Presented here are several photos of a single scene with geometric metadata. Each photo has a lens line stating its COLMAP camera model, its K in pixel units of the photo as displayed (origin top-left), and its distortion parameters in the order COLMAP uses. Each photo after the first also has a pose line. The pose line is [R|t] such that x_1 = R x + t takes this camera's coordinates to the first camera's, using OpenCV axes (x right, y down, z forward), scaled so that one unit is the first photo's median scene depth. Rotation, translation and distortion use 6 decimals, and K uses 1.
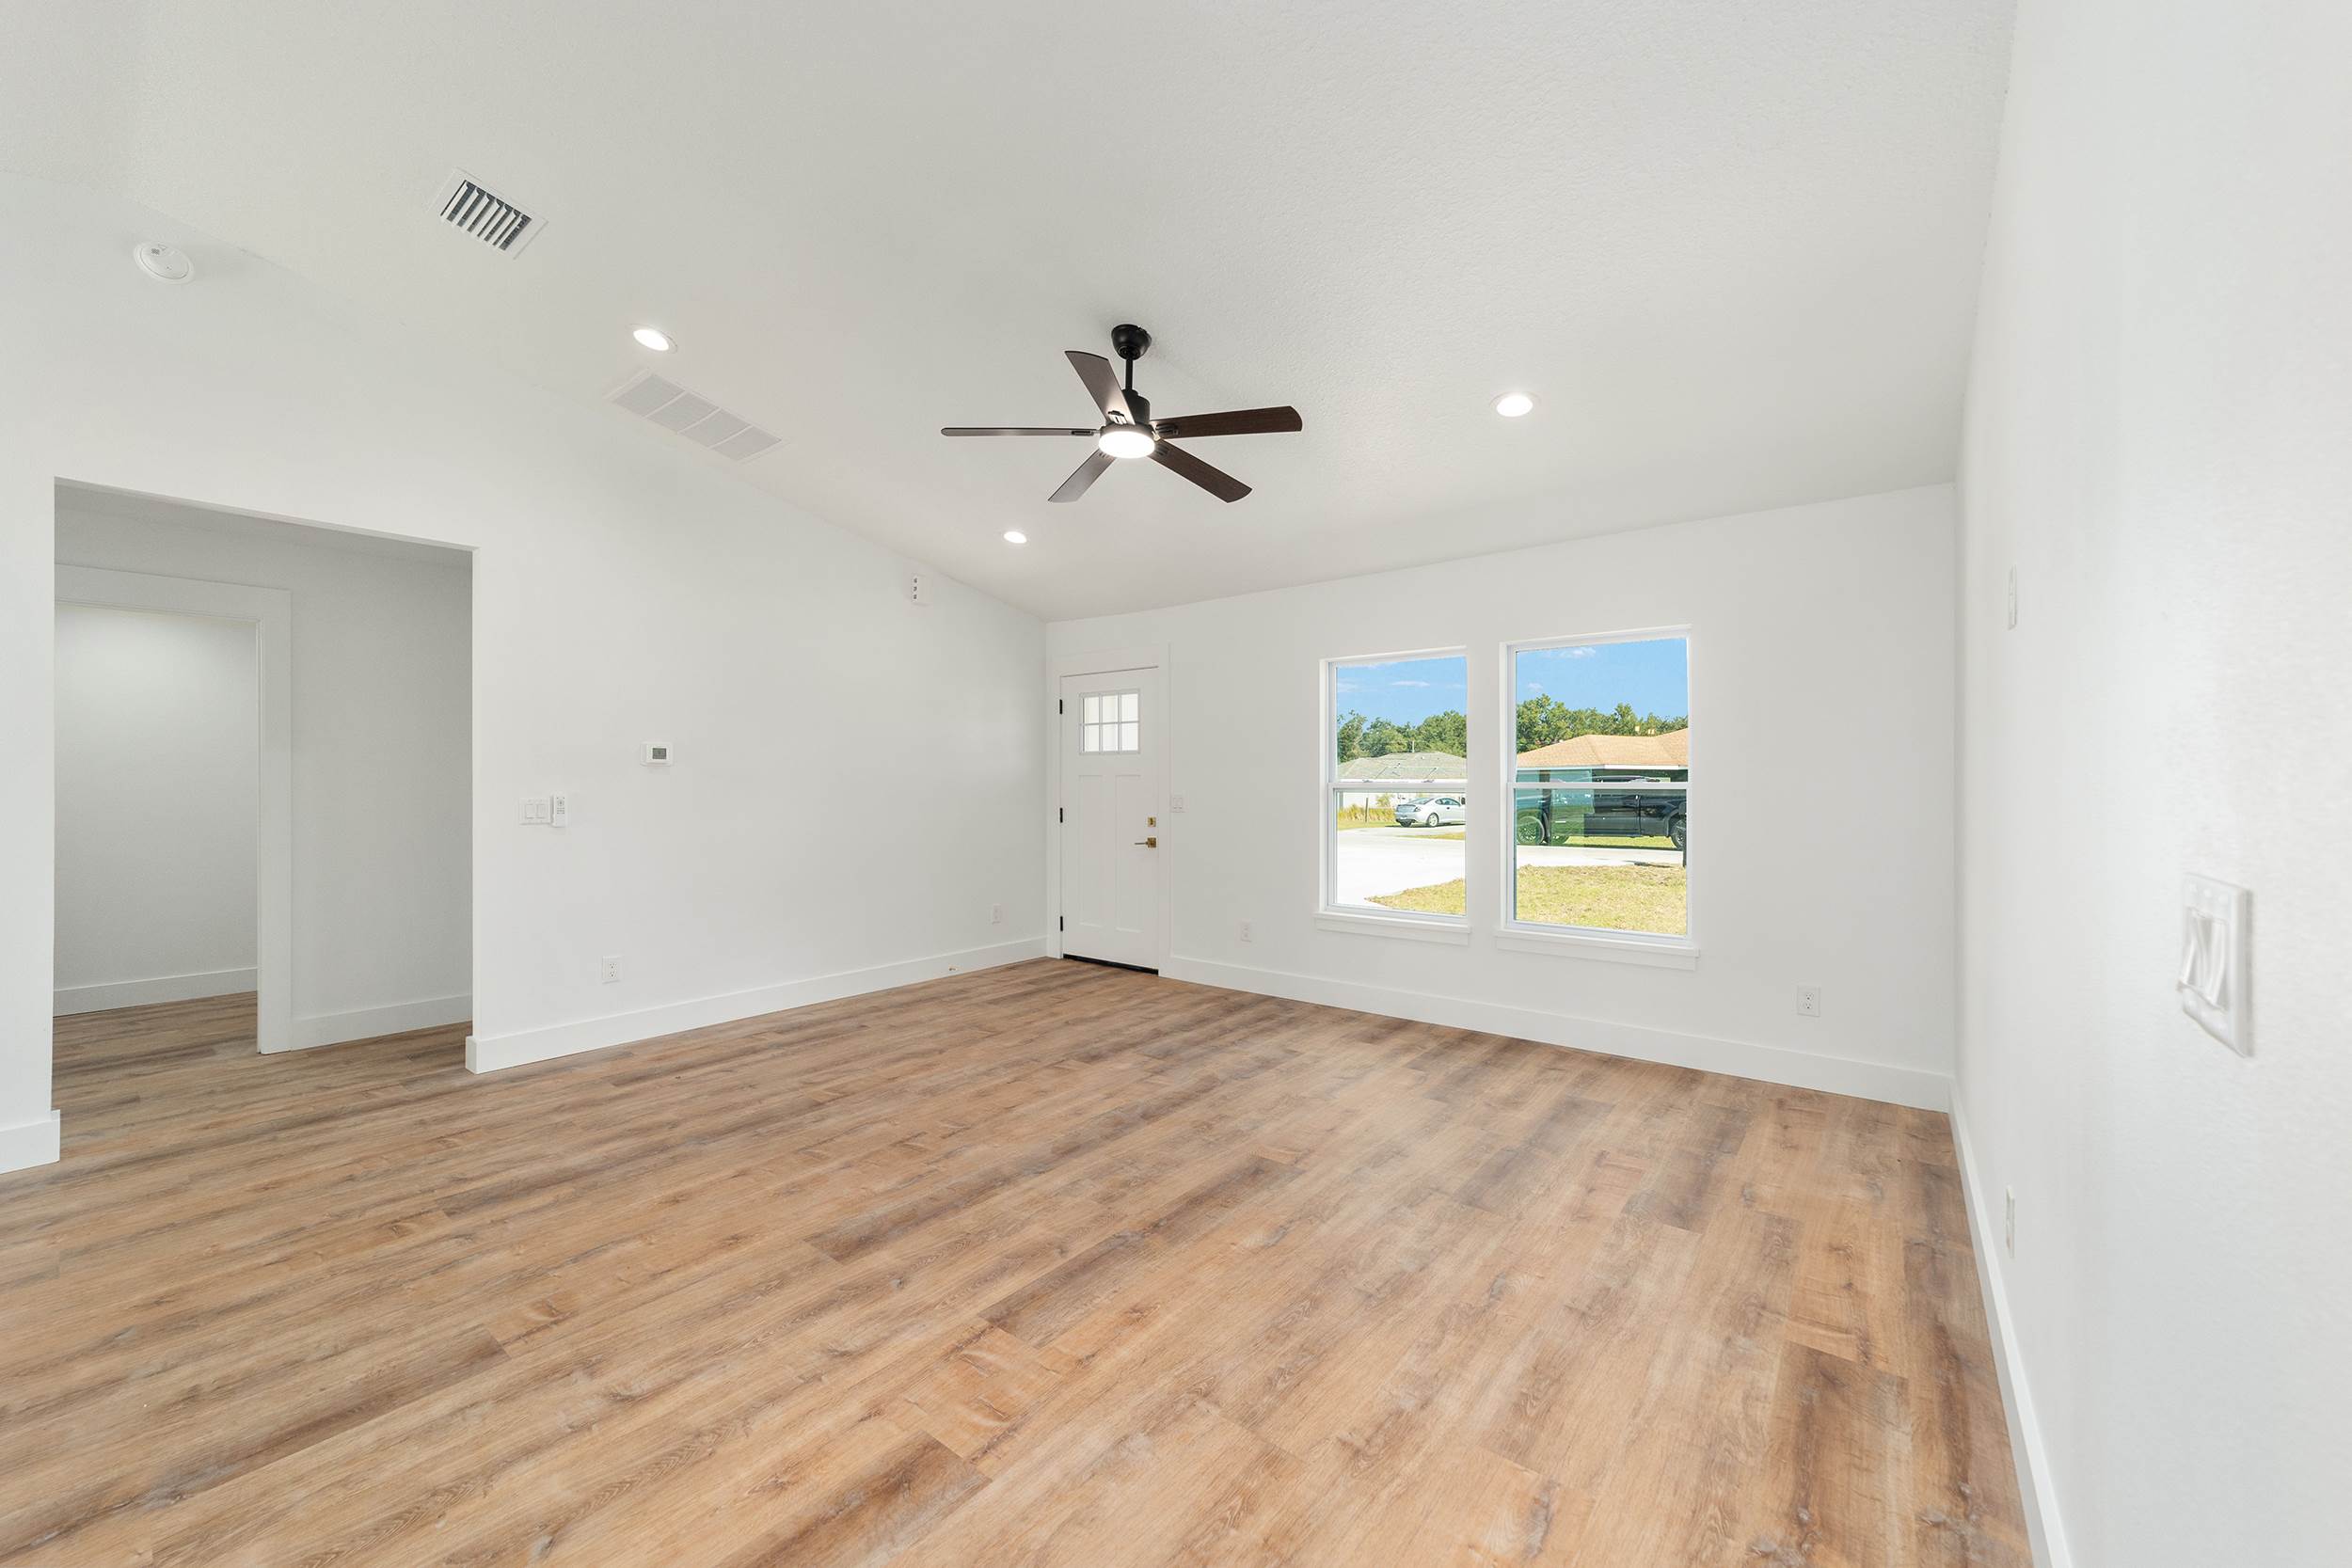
lens RADIAL K [[902.7, 0, 1166.4], [0, 902.7, 784.5], [0, 0, 1]] dist [-0.016513, 0.009073]
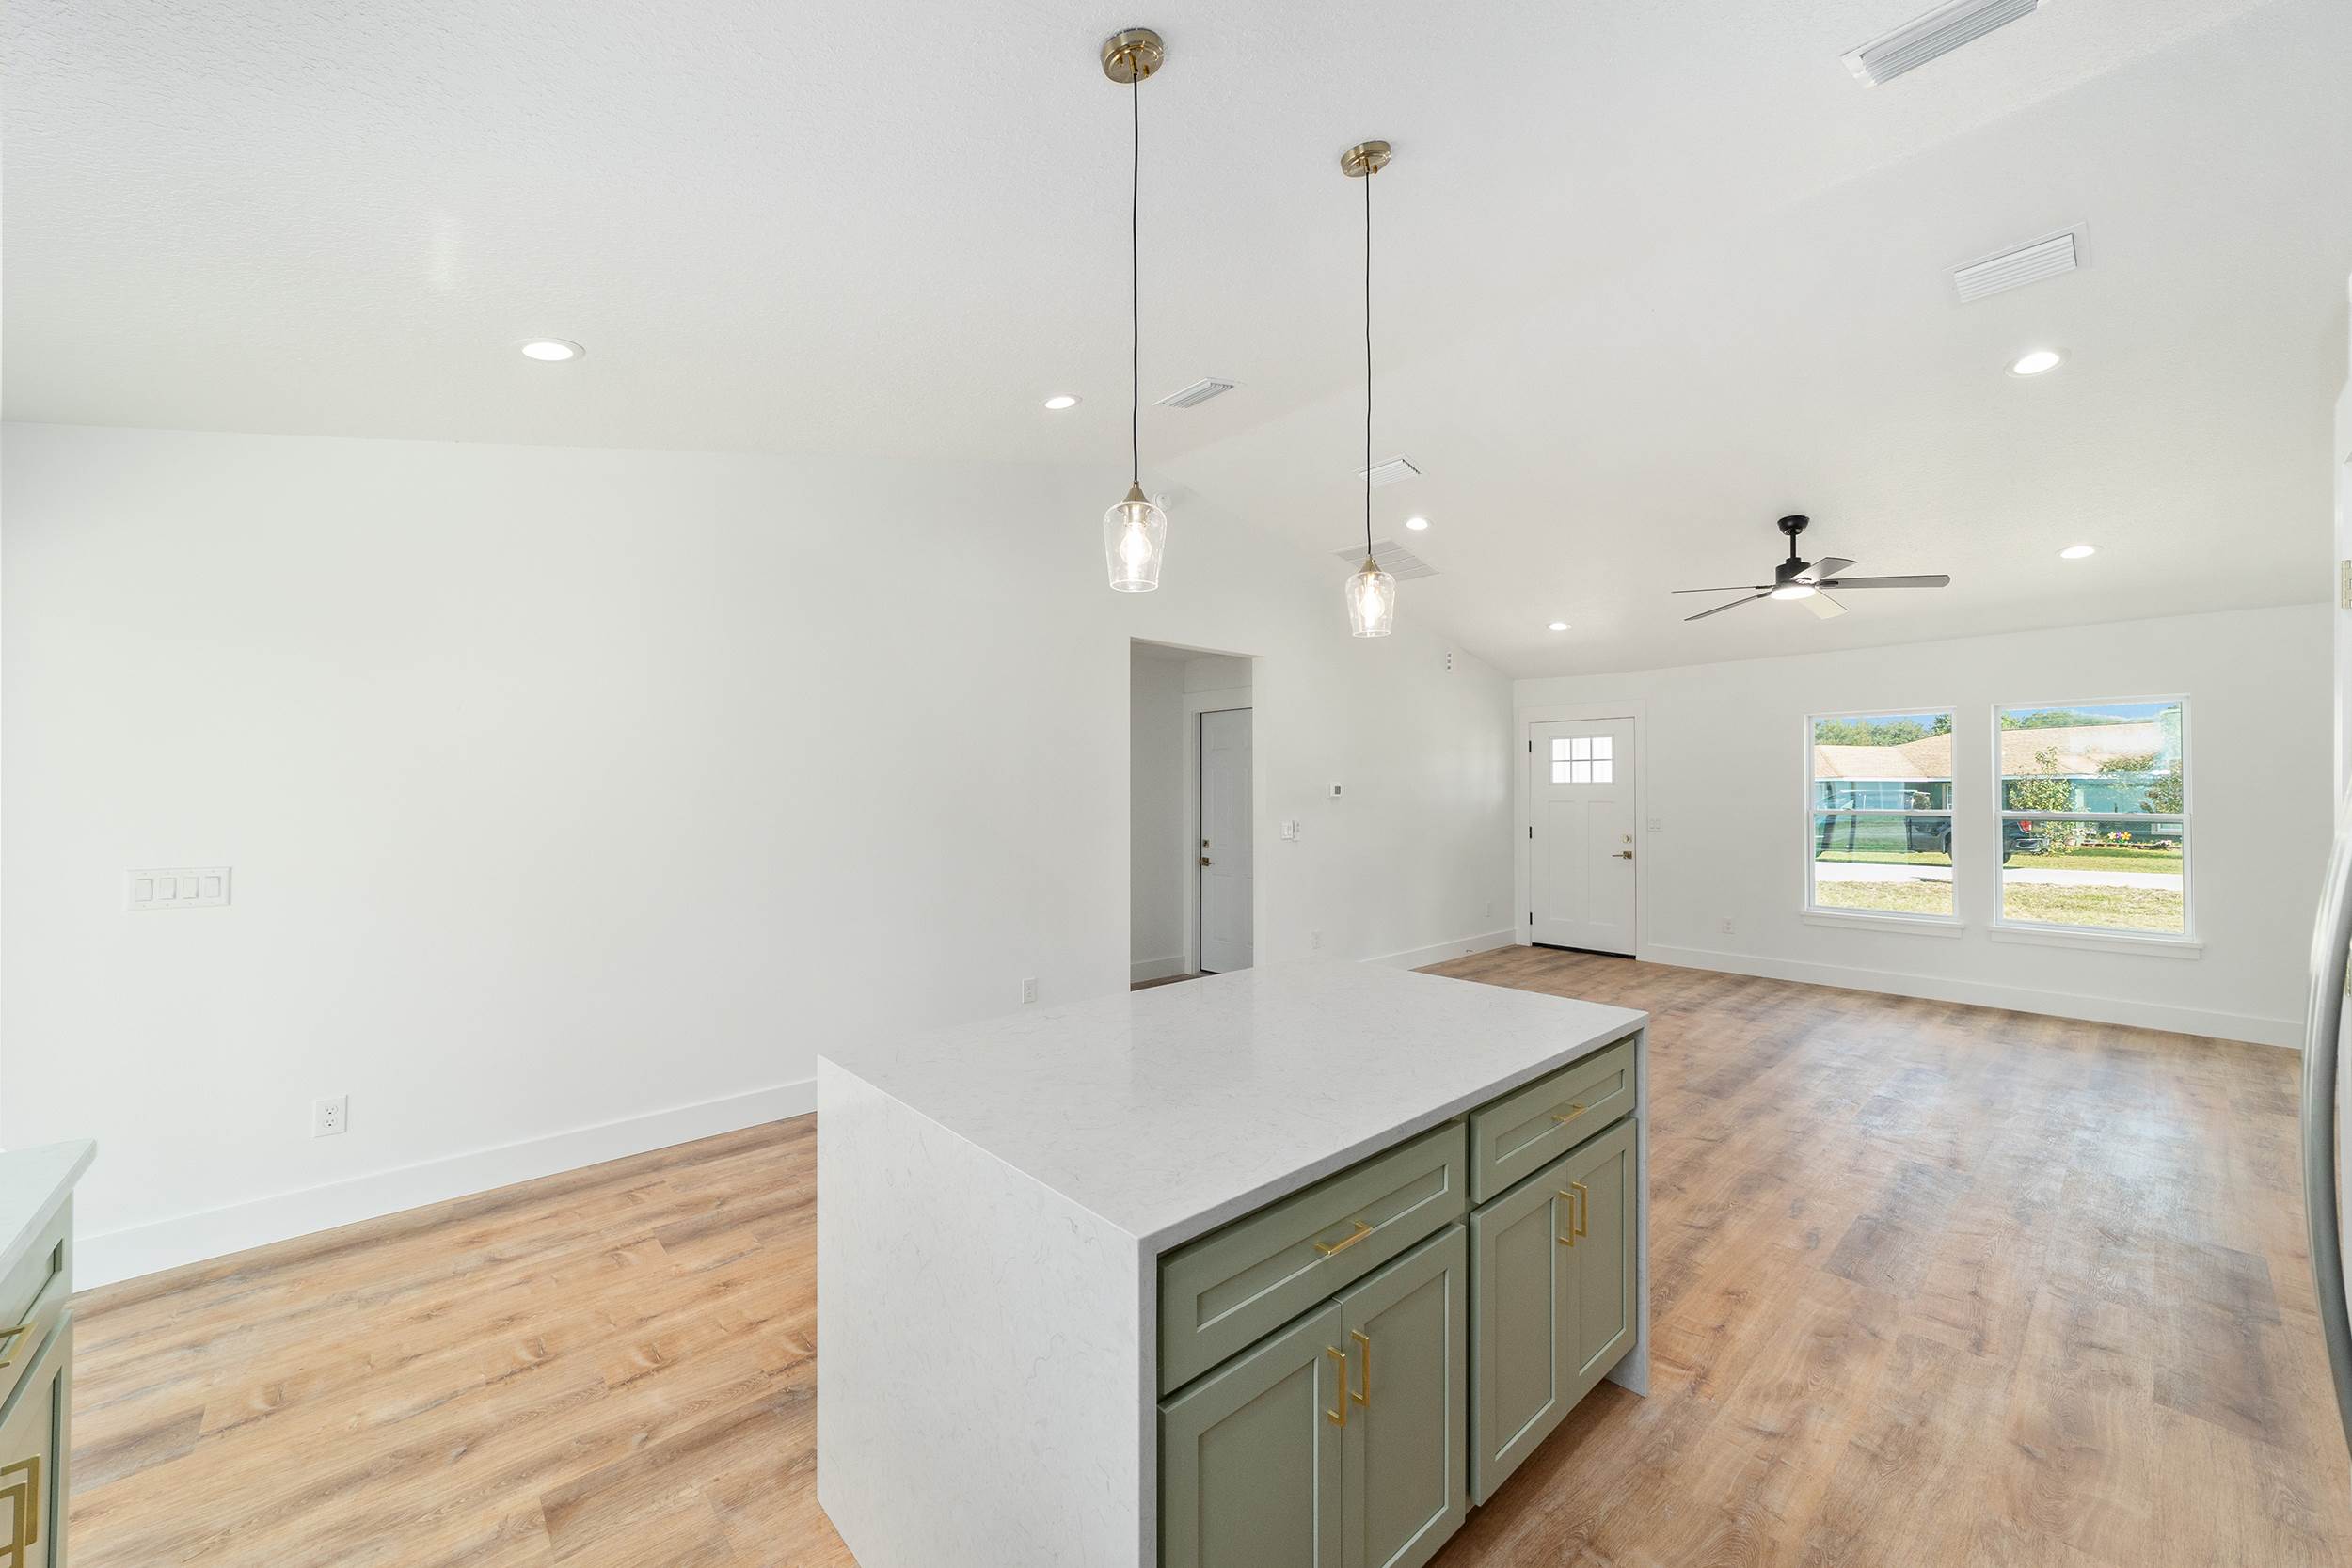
lens RADIAL K [[898.8, 0, 1170.5], [0, 898.8, 777.9], [0, 0, 1]] dist [-0.011926, 0.008358]
pose [[0.987528, -0.002245, -0.157427, -0.803748], [-0.000505, 0.999848, -0.017430, -0.039024], [0.157442, 0.017292, 0.987377, -0.620774]]
